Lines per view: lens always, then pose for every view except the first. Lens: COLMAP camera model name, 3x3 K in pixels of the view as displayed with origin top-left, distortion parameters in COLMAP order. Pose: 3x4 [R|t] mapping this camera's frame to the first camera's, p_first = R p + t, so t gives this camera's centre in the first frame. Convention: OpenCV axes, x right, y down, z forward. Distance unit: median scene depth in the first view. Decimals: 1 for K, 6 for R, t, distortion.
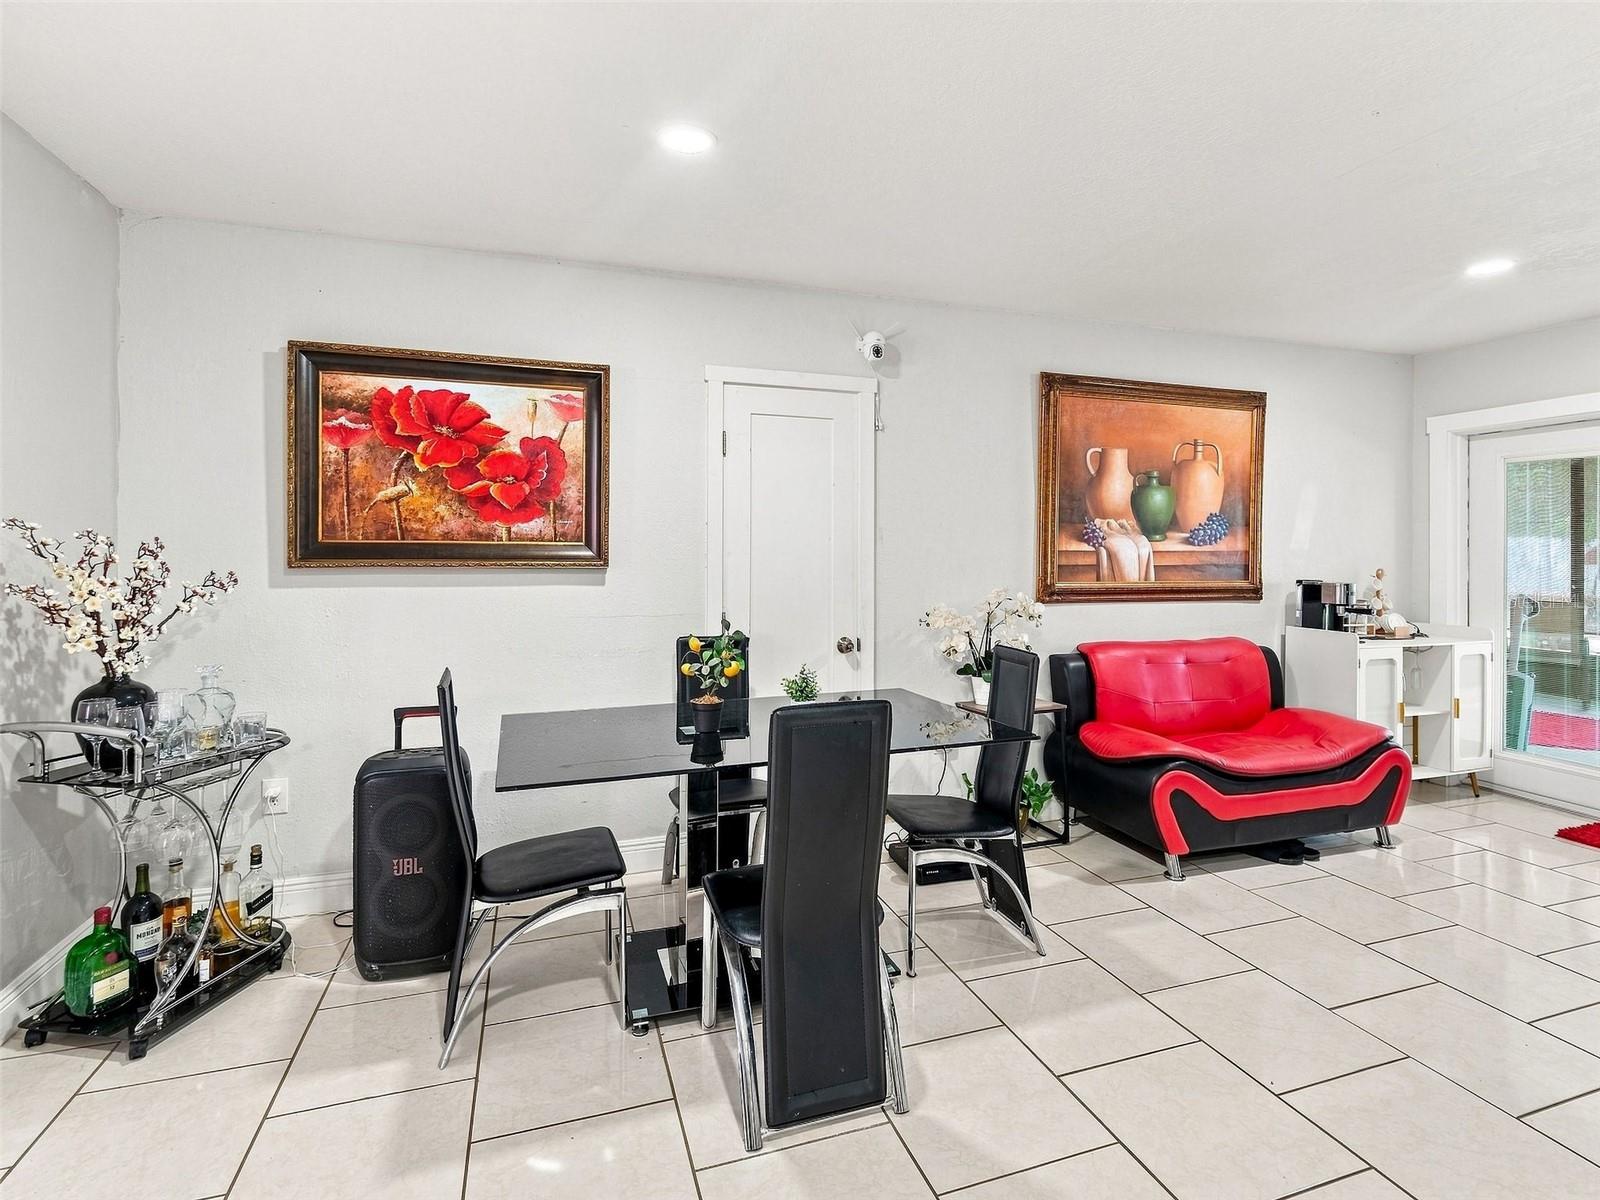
lens RADIAL K [[781.2, 0, 802.7], [0, 781.2, 560.4], [0, 0, 1]] dist [0.023929, -0.018610]
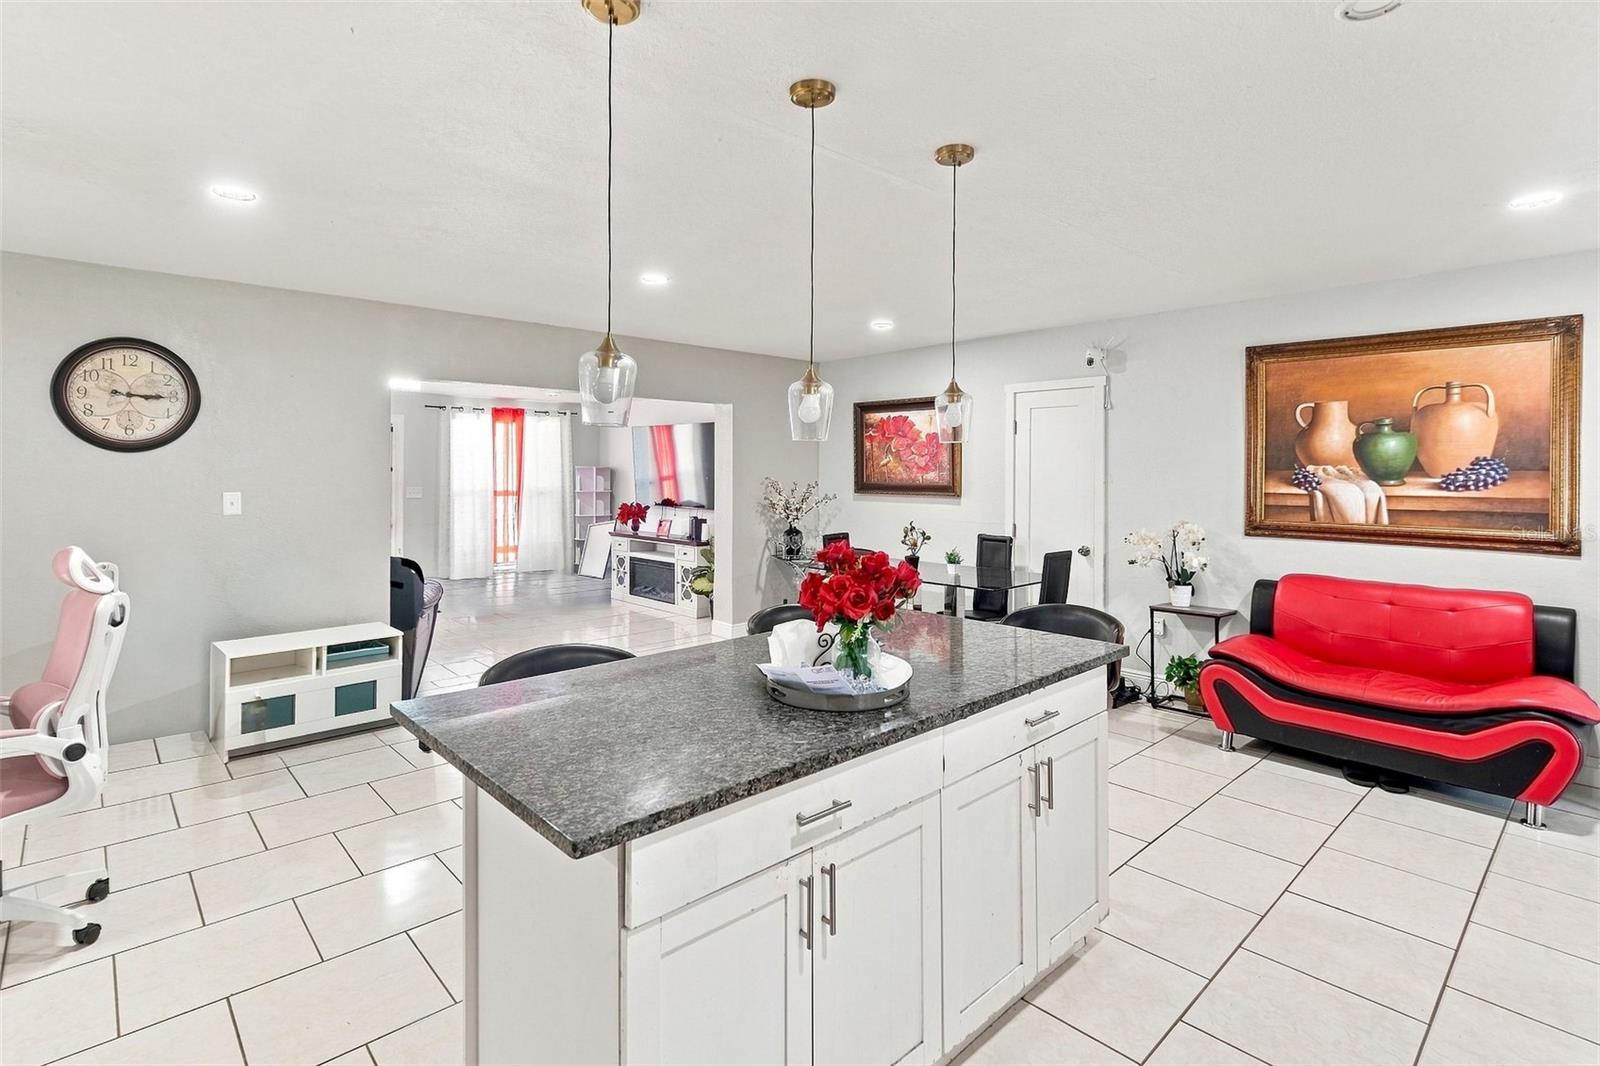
lens RADIAL K [[775.2, 0, 797.1], [0, 775.2, 475.1], [0, 0, 1]] dist [-0.000903, -0.000219]
pose [[0.412173, 0.002736, -0.911101, 1.252438], [-0.010207, 0.999947, -0.001615, -0.034548], [0.911048, 0.009965, 0.412179, -0.157615]]
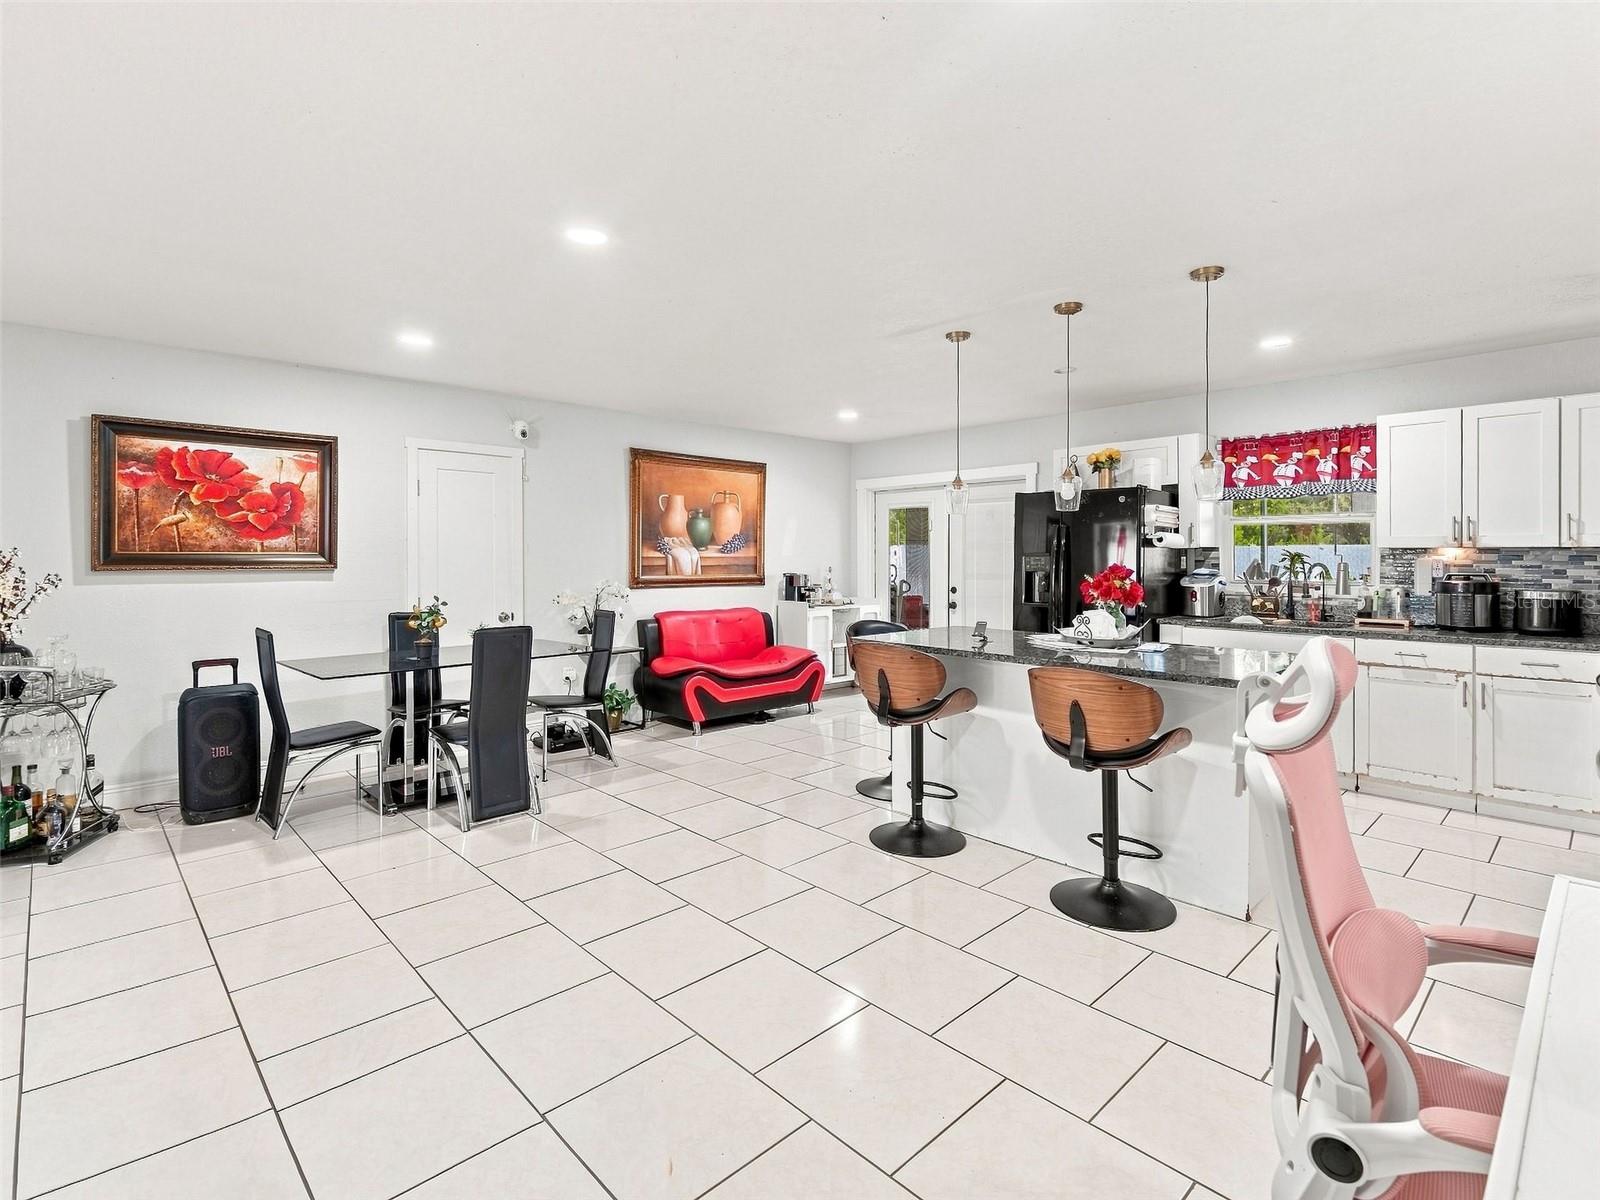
lens RADIAL K [[781.2, 0, 802.7], [0, 781.2, 560.4], [0, 0, 1]] dist [0.023929, -0.018610]
pose [[0.906354, -0.005677, 0.422482, -0.067674], [0.008443, 0.999953, -0.004676, 0.006409], [-0.422435, 0.007805, 0.906359, -0.704526]]
